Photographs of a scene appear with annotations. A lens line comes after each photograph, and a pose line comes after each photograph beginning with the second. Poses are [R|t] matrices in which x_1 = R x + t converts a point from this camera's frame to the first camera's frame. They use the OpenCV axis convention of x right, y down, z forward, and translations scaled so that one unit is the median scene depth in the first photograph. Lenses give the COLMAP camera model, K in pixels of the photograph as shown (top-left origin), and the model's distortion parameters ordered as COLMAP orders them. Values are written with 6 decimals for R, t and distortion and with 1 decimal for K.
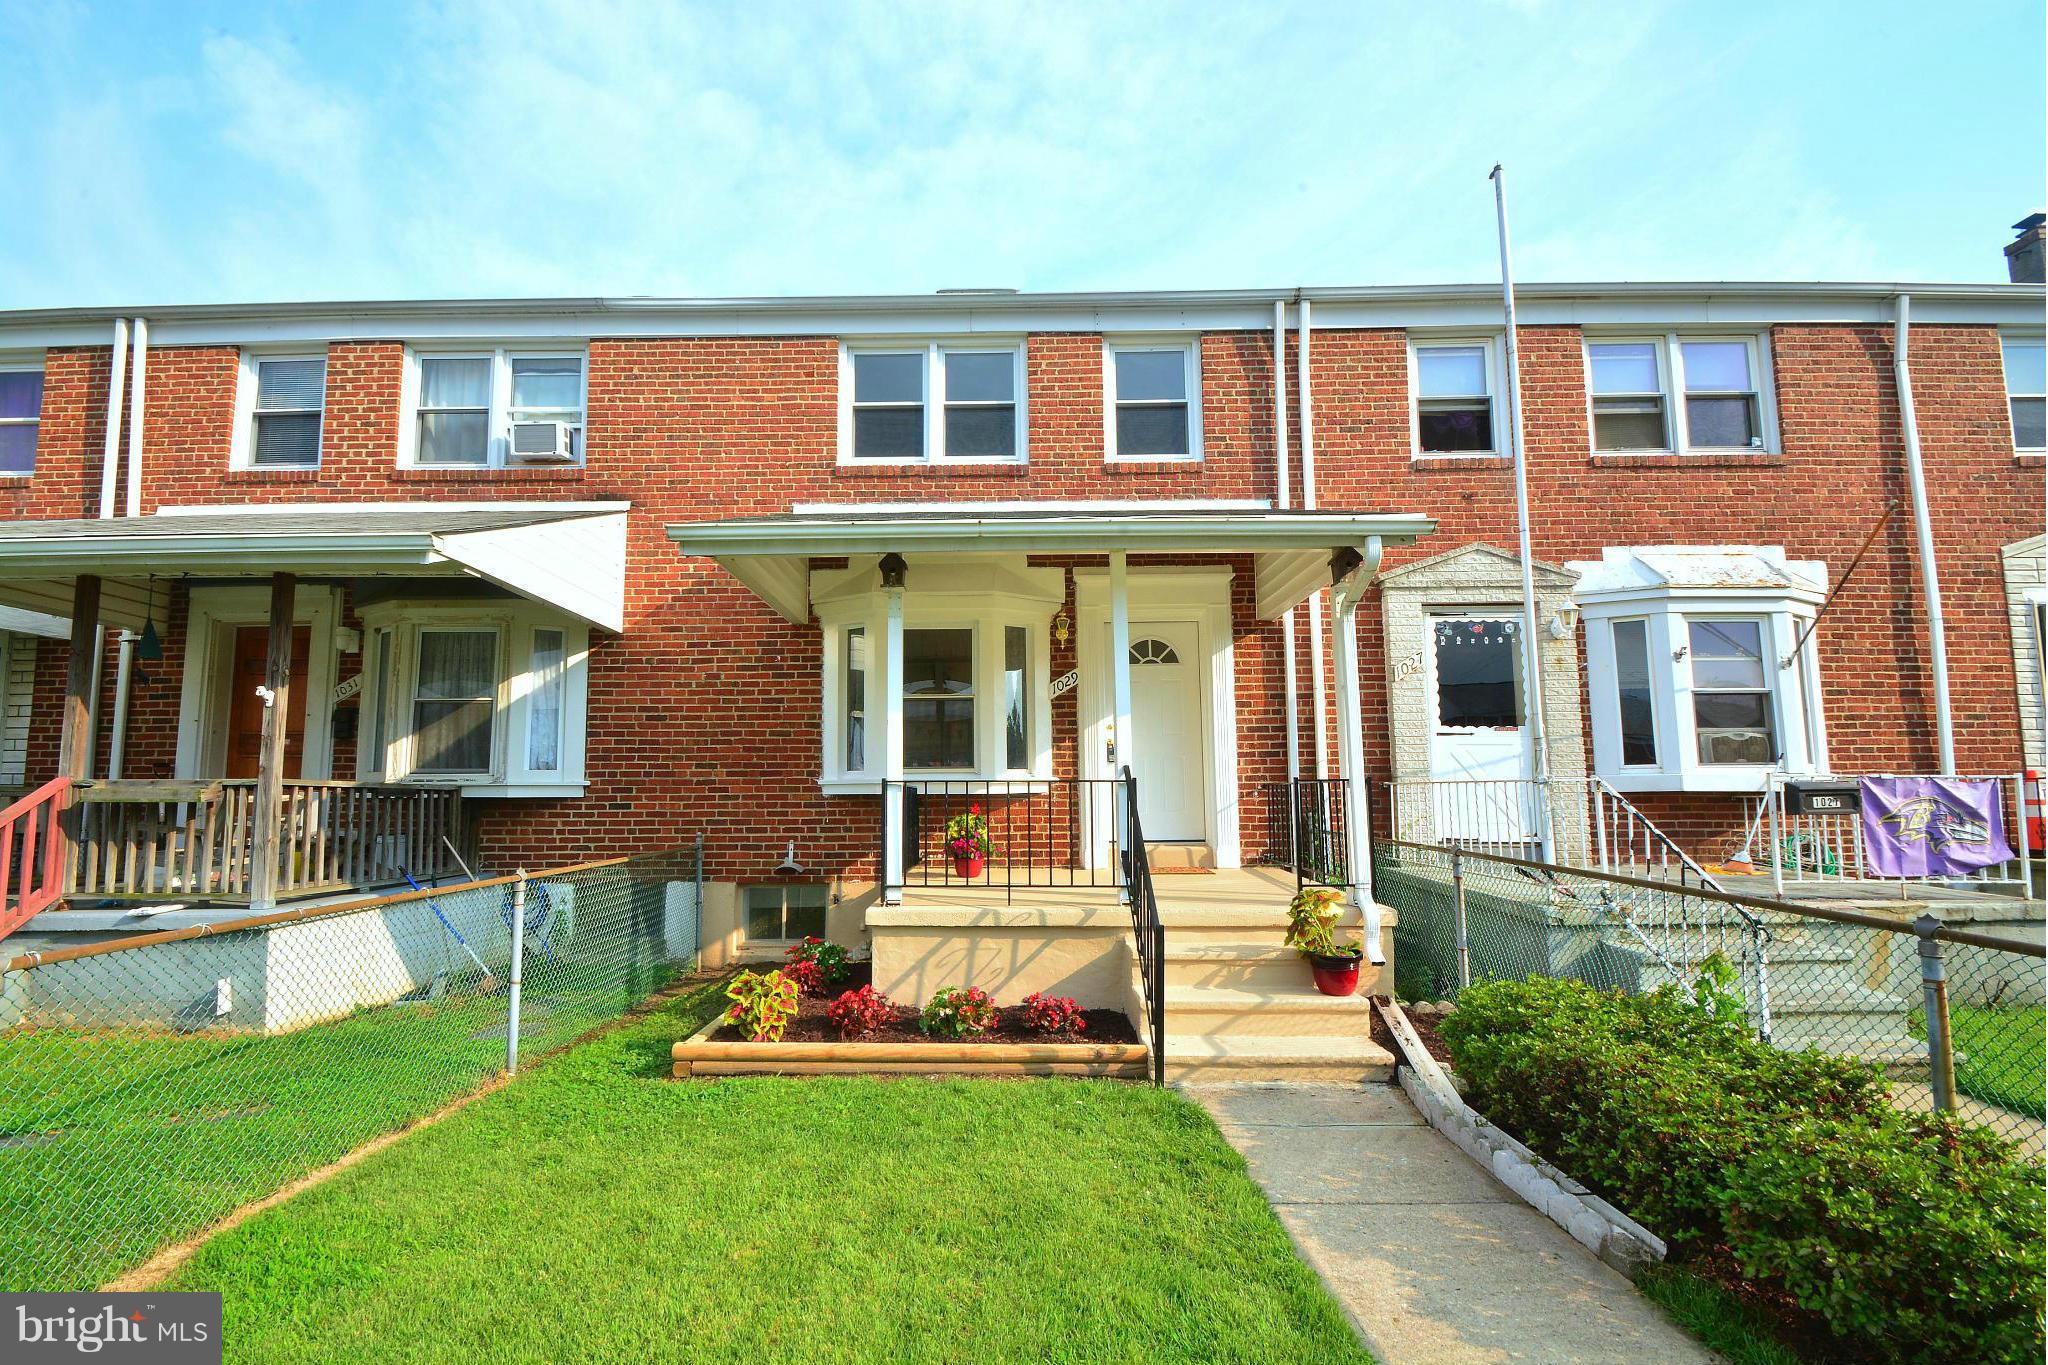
lens RADIAL K [[896.5, 0, 993.7], [0, 896.5, 715.2], [0, 0, 1]] dist [0.011770, -0.014511]
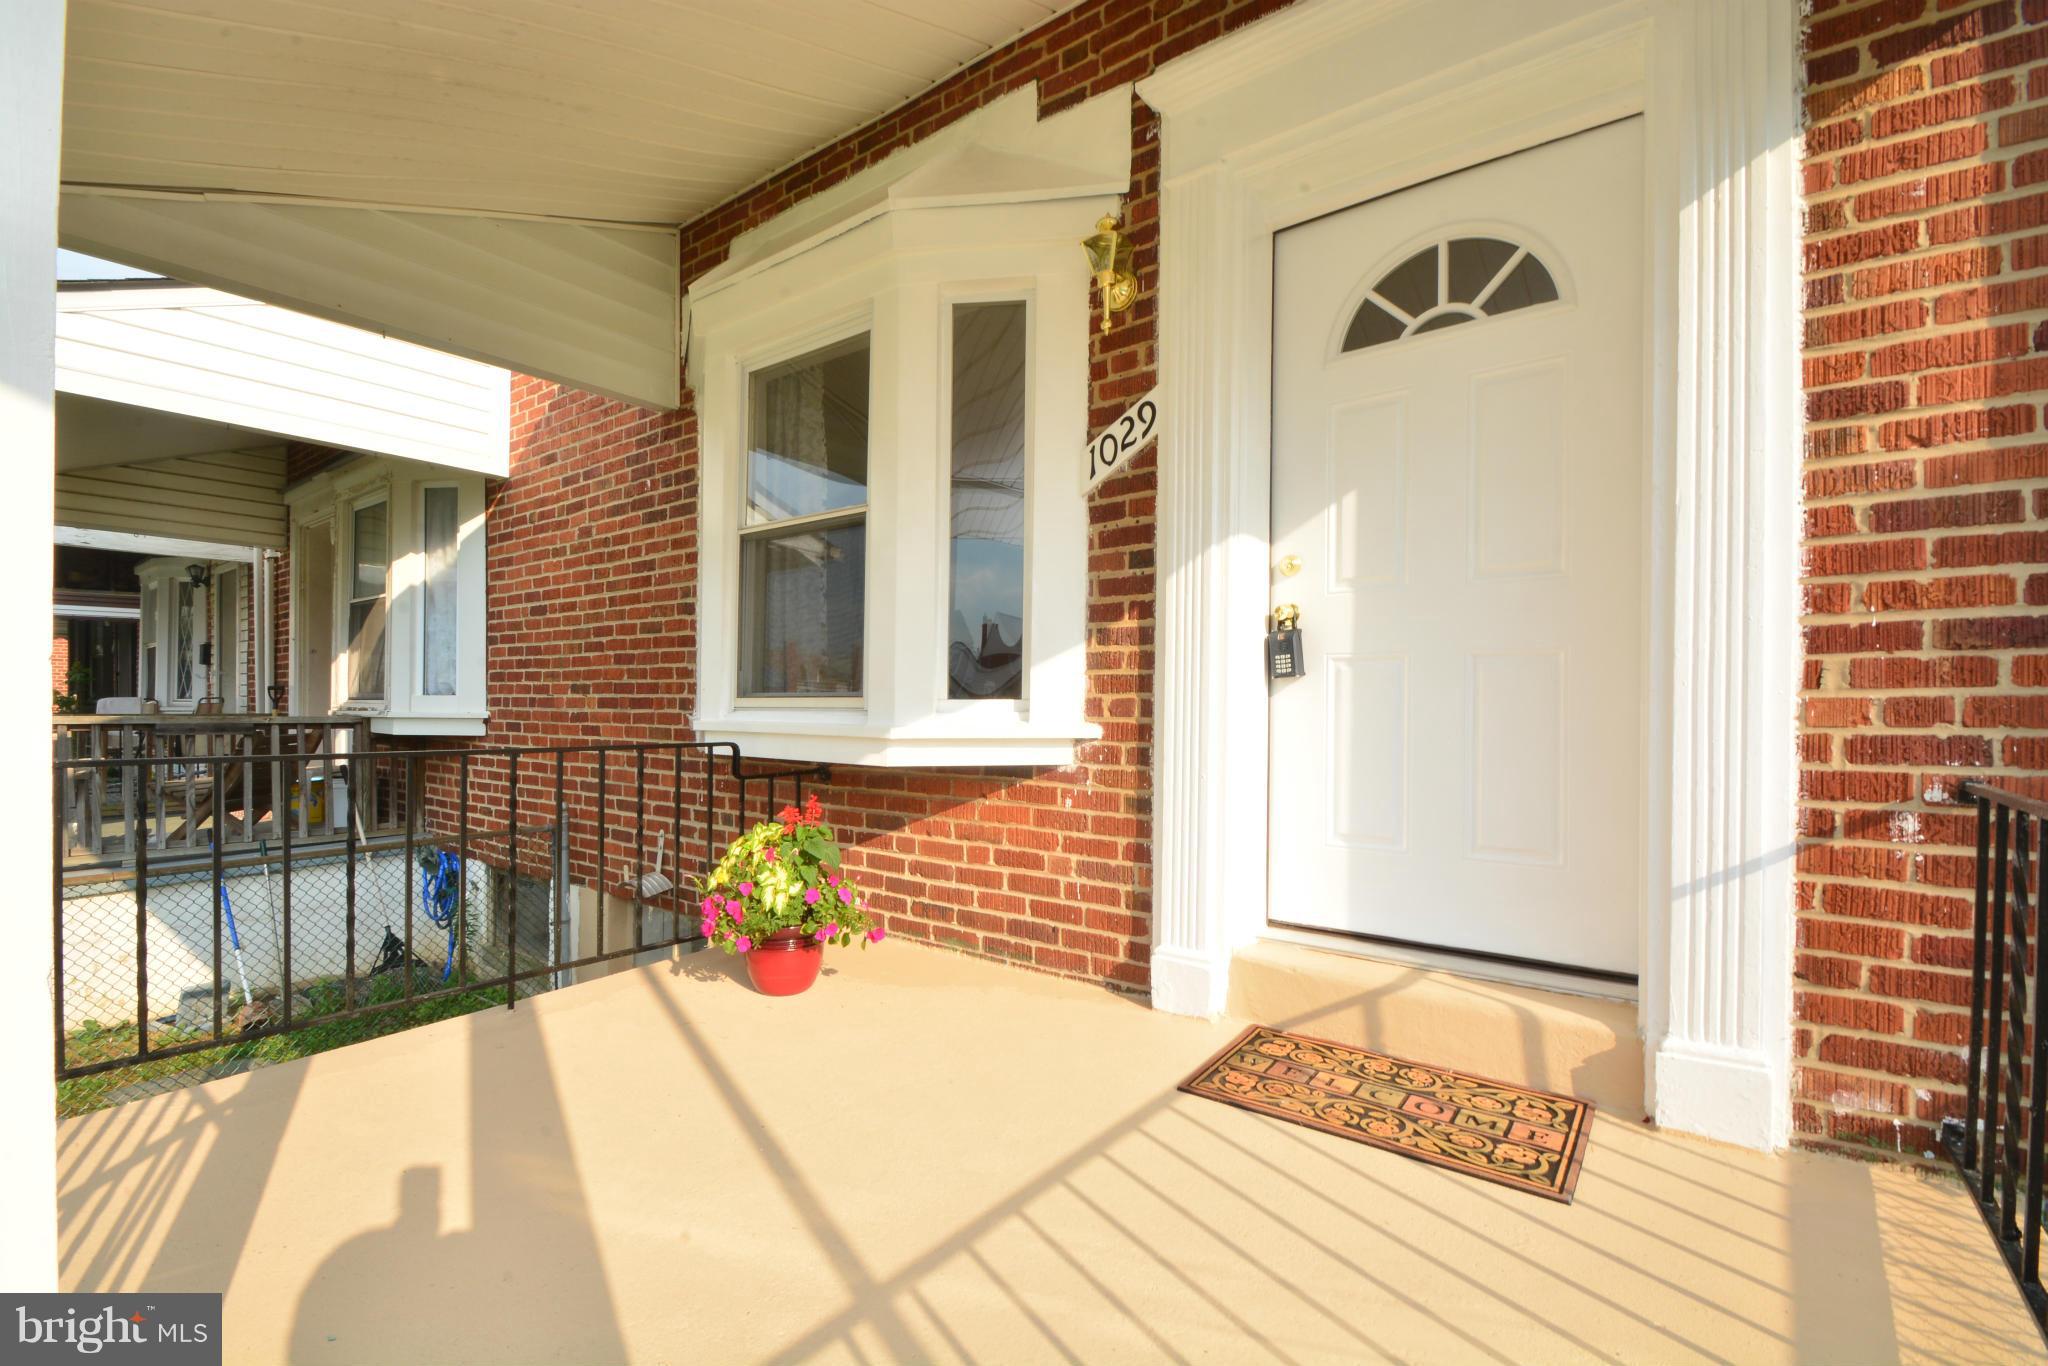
lens RADIAL K [[896.5, 0, 993.7], [0, 896.5, 715.7], [0, 0, 1]] dist [0.011770, -0.014511]
pose [[0.794488, 0.018634, -0.606994, 0.245186], [0.047322, 0.994590, 0.092471, 0.032641], [0.605433, -0.102191, 0.789308, 0.699553]]
